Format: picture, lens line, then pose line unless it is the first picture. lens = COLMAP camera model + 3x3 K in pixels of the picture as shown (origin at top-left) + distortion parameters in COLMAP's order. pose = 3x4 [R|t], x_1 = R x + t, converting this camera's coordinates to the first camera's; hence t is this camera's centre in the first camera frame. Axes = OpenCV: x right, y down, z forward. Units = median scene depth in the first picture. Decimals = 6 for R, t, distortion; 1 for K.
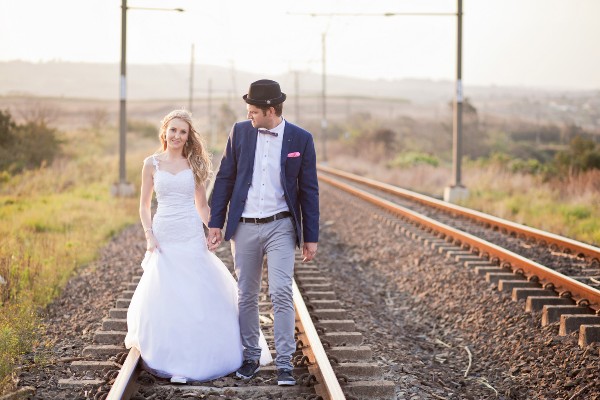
lens RADIAL K [[1437.9, 0, 301.1], [0, 1437.9, 213.7], [0, 0, 1]] dist [-0.045460, -0.690663]
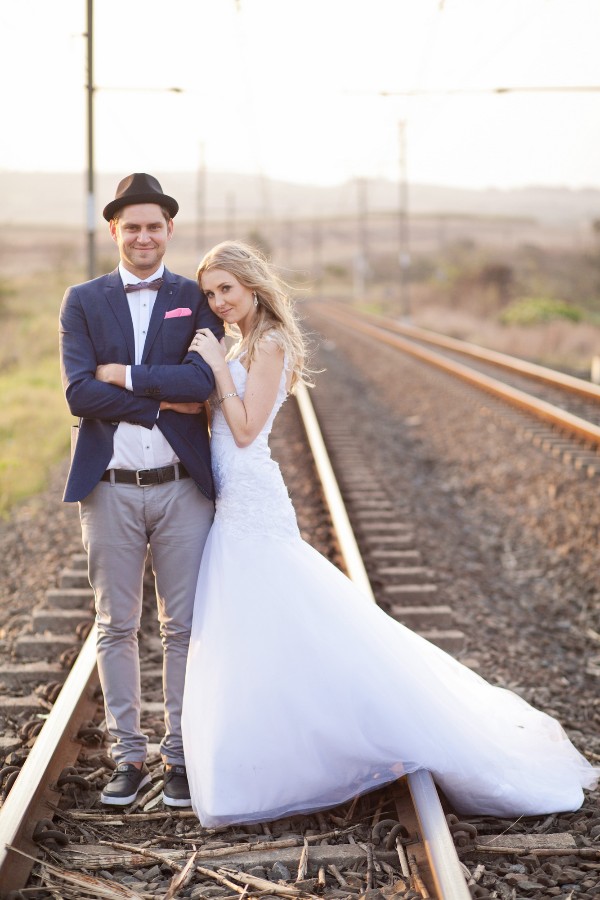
lens RADIAL K [[2156.8, 0, 300.0], [0, 2156.8, 450.0], [0, 0, 1]] dist [-0.045460, -0.690663]
pose [[0.999279, -0.015701, -0.034566, 0.004035], [0.016631, 0.999503, 0.026773, -0.010801], [0.034128, -0.027329, 0.999044, 0.066733]]
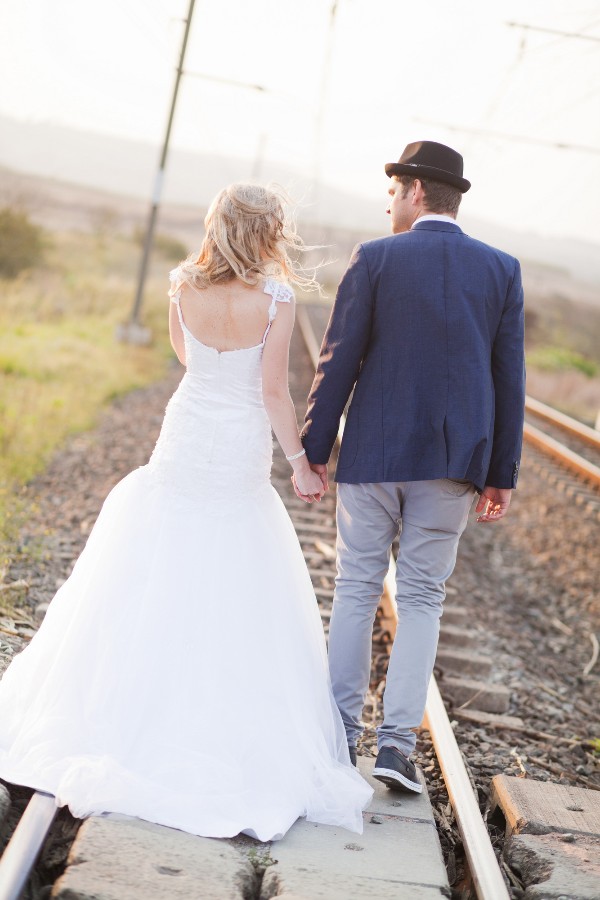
lens RADIAL K [[2180.9, 0, 300.0], [0, 2180.9, 450.0], [0, 0, 1]] dist [0.012080, -0.463057]
pose [[0.984886, 0.170441, -0.030815, -0.009139], [-0.169764, 0.985207, 0.023416, -0.000511], [0.034350, -0.017830, 0.999251, -0.074171]]
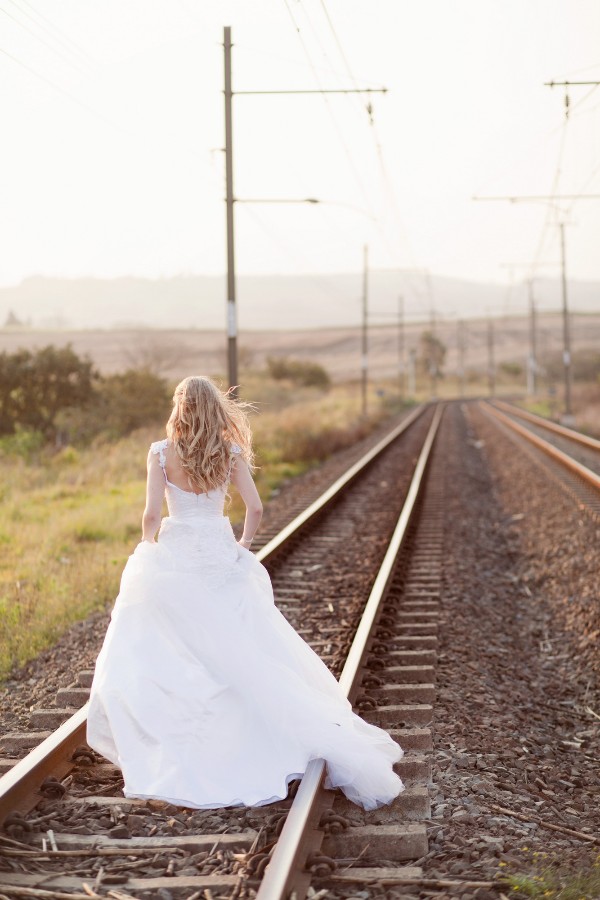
lens RADIAL K [[2156.8, 0, 300.0], [0, 2156.8, 450.0], [0, 0, 1]] dist [-0.045460, -0.690663]
pose [[0.991756, -0.028922, -0.124830, 0.066116], [0.026453, 0.999421, -0.021388, -0.008718], [0.125377, 0.017909, 0.991948, 0.009374]]
